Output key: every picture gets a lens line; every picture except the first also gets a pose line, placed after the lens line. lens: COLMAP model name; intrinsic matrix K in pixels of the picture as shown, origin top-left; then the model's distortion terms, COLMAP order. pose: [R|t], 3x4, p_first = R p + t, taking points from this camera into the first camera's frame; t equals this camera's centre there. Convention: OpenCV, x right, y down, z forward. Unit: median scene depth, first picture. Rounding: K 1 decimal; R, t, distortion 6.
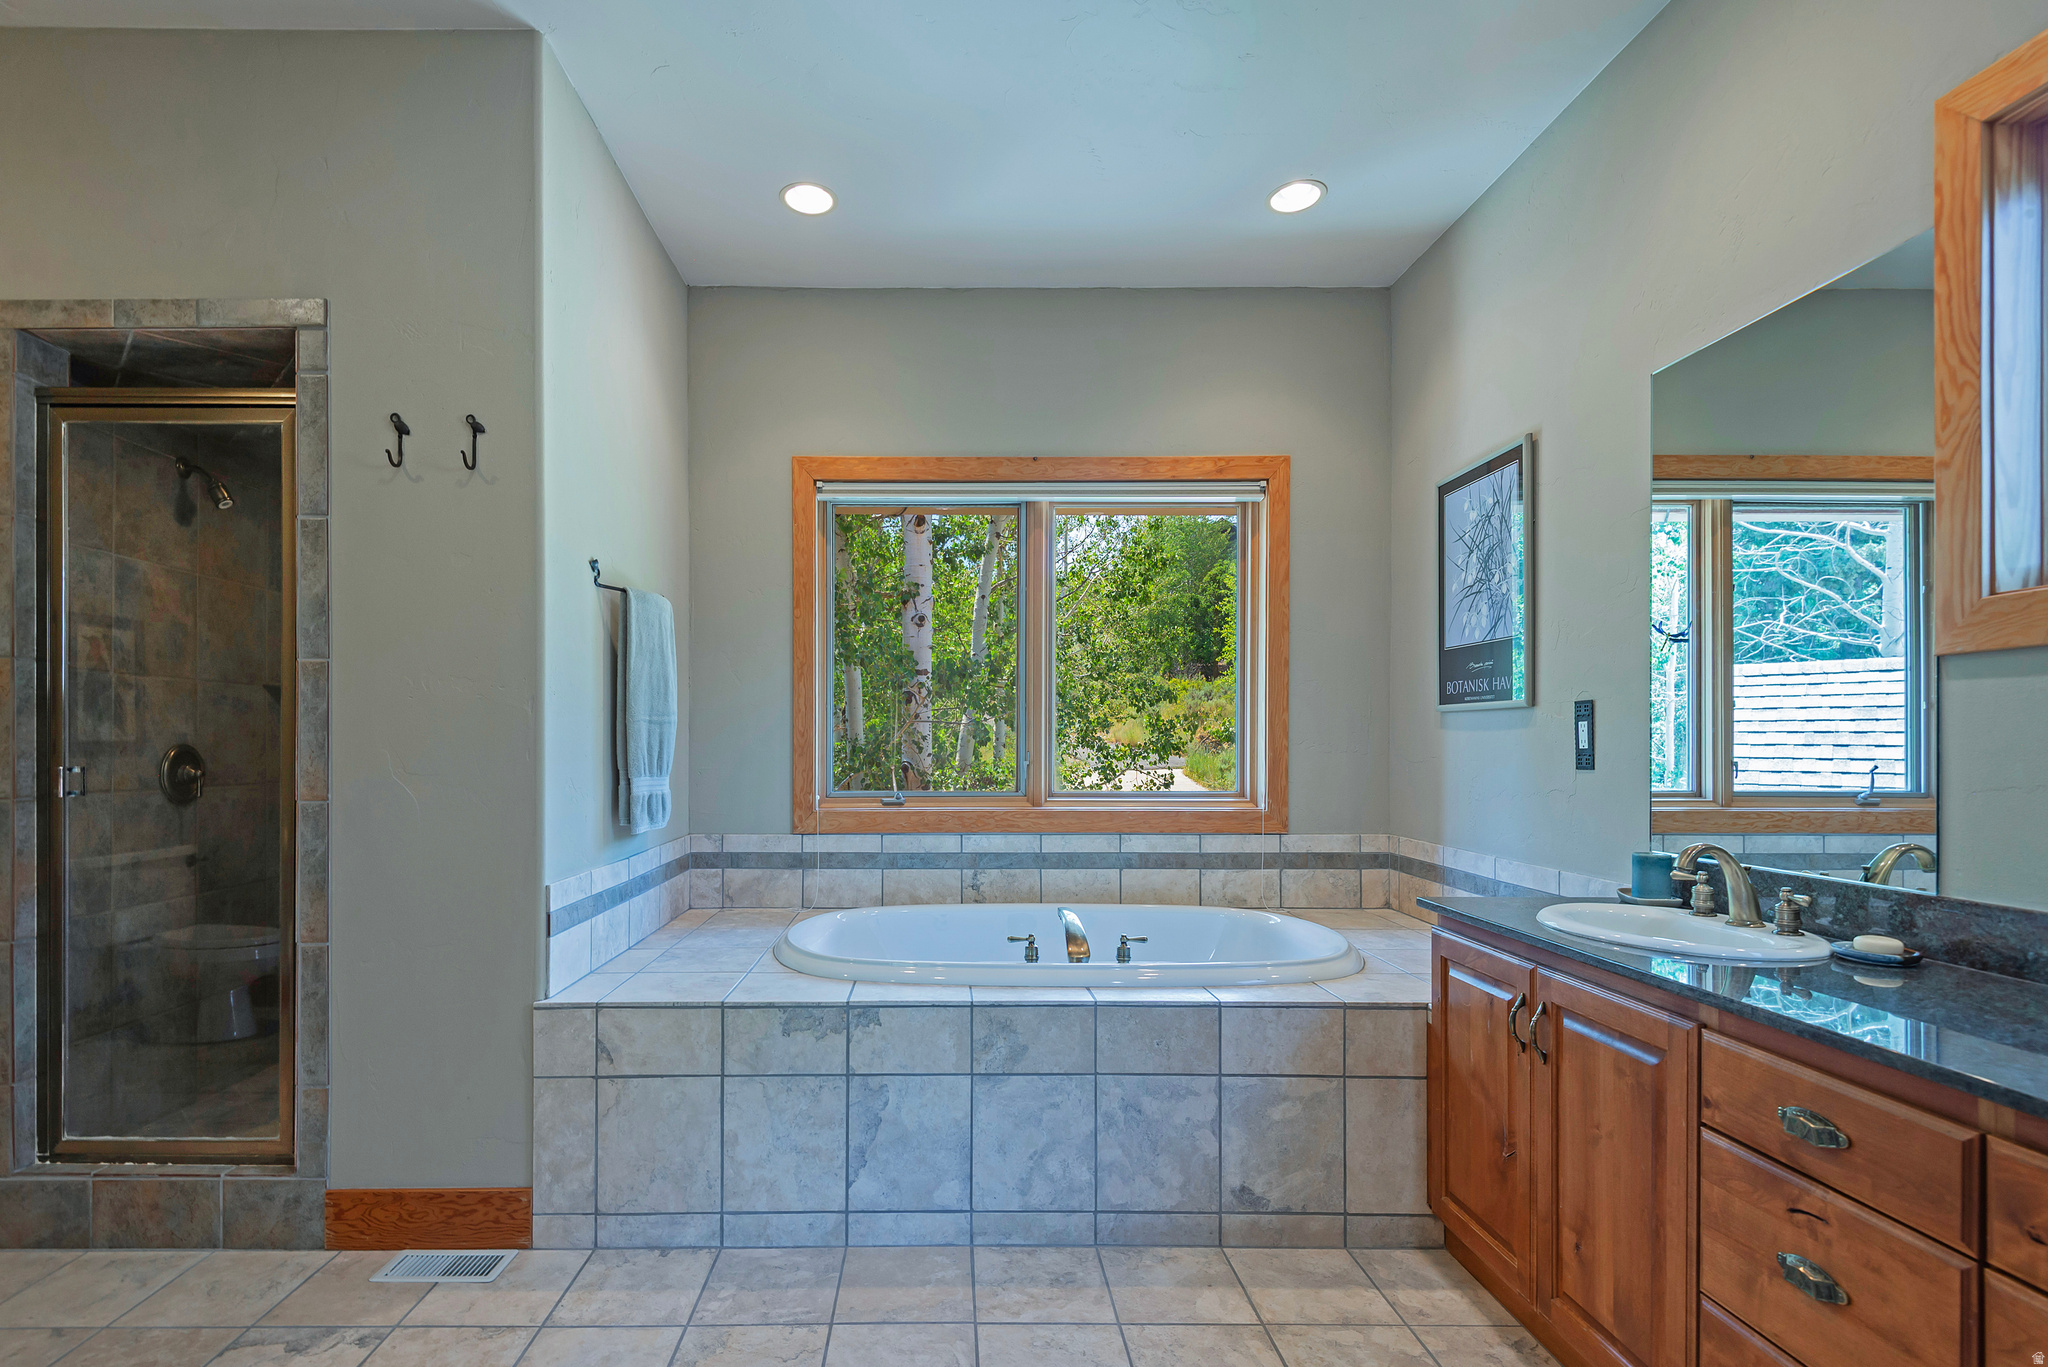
lens RADIAL K [[1108.0, 0, 1022.2], [0, 1108.0, 720.5], [0, 0, 1]] dist [0.046057, -0.039918]
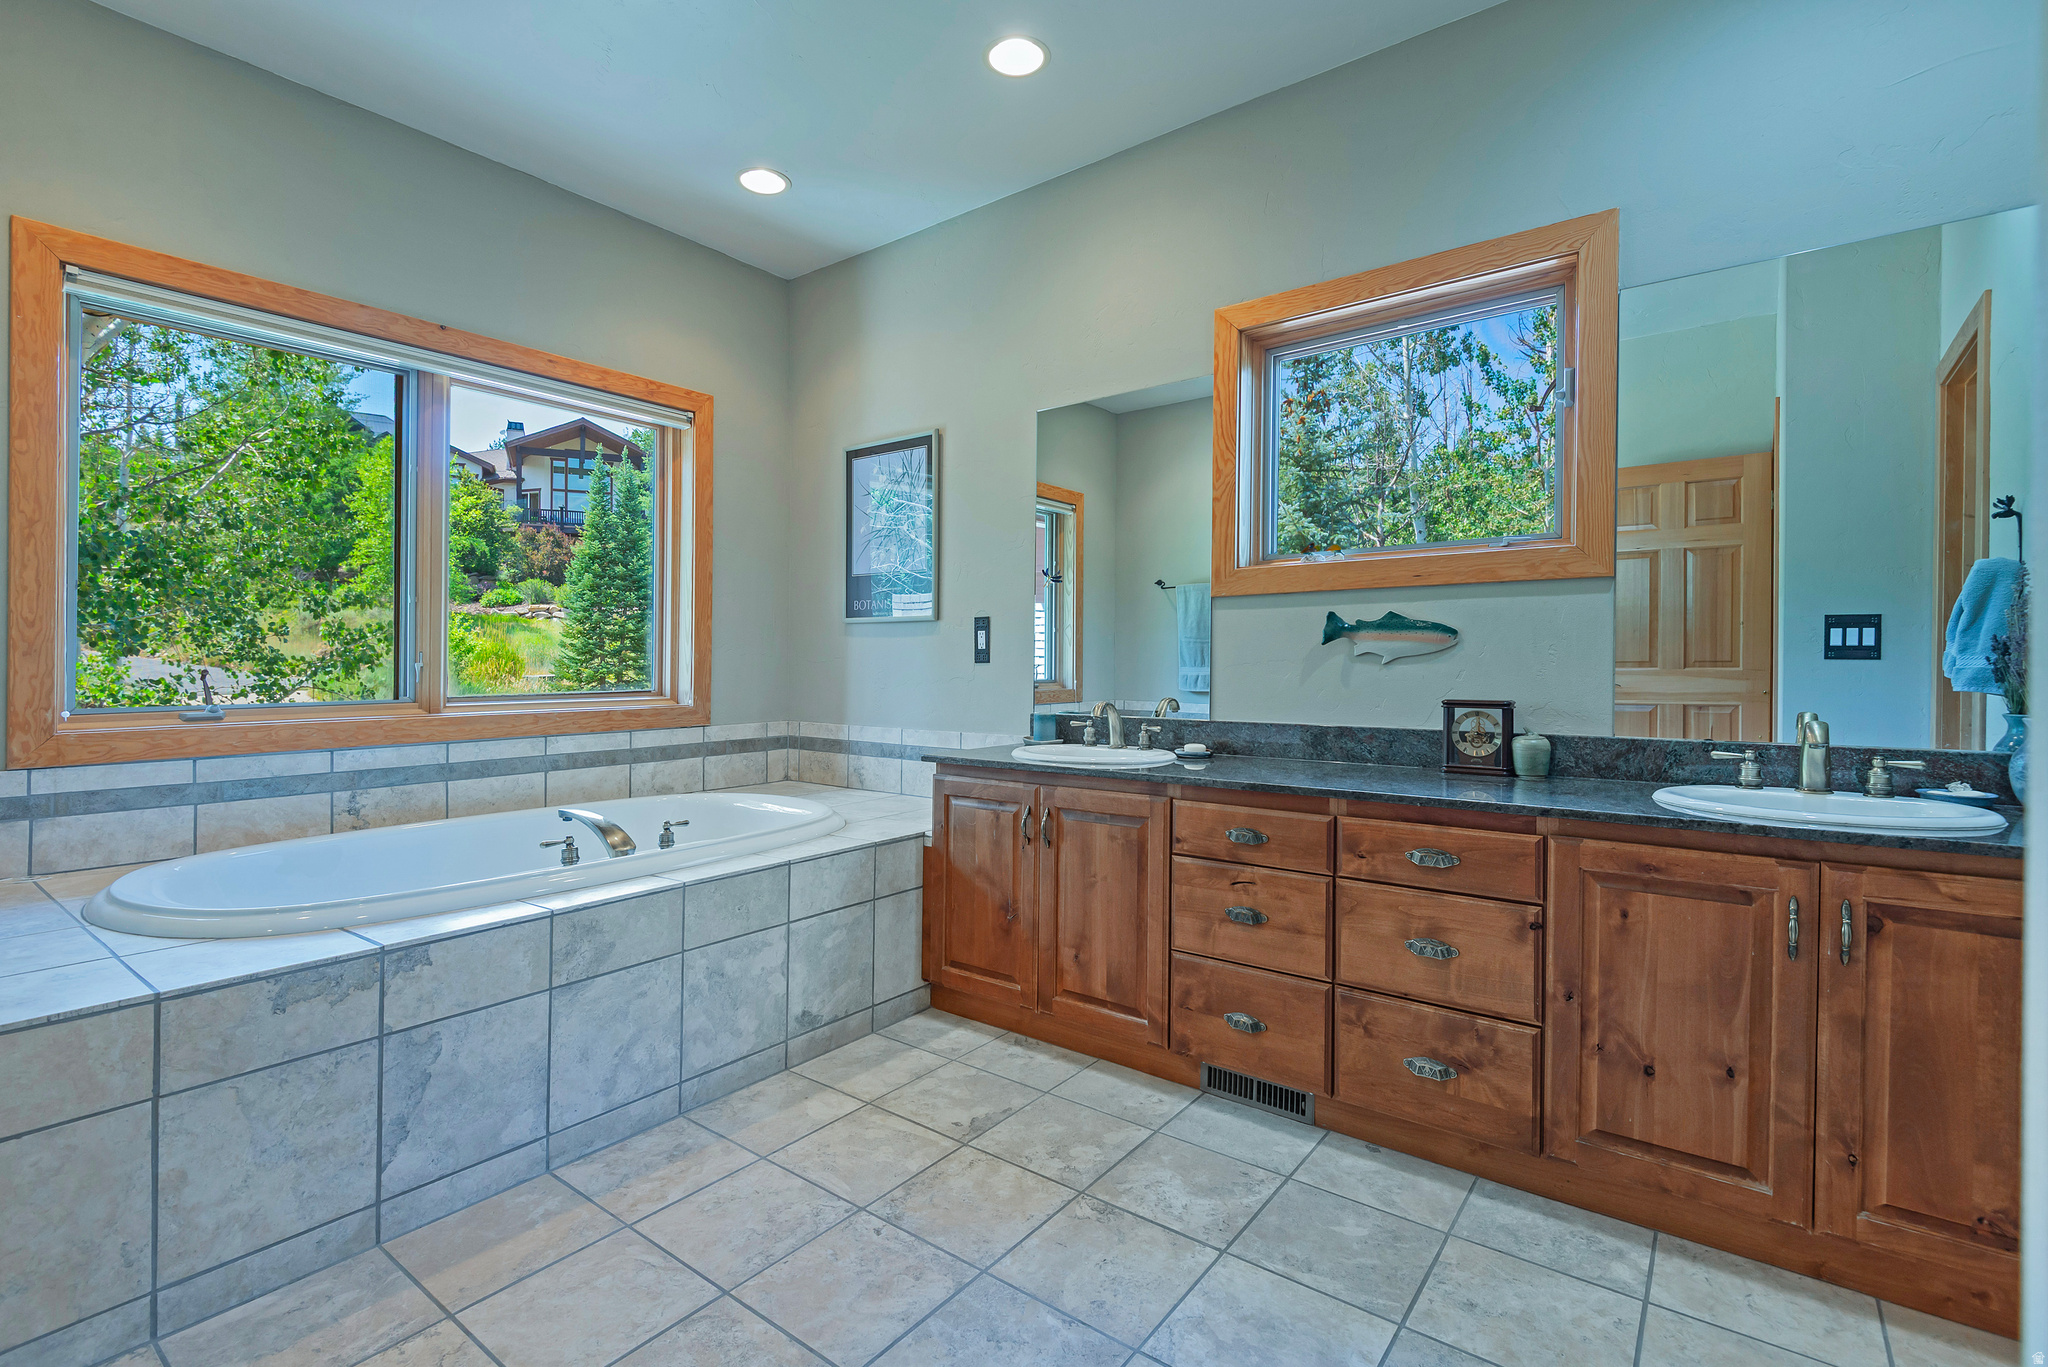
lens RADIAL K [[942.4, 0, 1021.7], [0, 942.4, 660.7], [0, 0, 1]] dist [0.032110, -0.022136]
pose [[0.565901, 0.008470, 0.824430, -0.480305], [-0.014113, 0.999900, -0.000585, 0.038779], [-0.824352, -0.011304, 0.565964, 0.229549]]
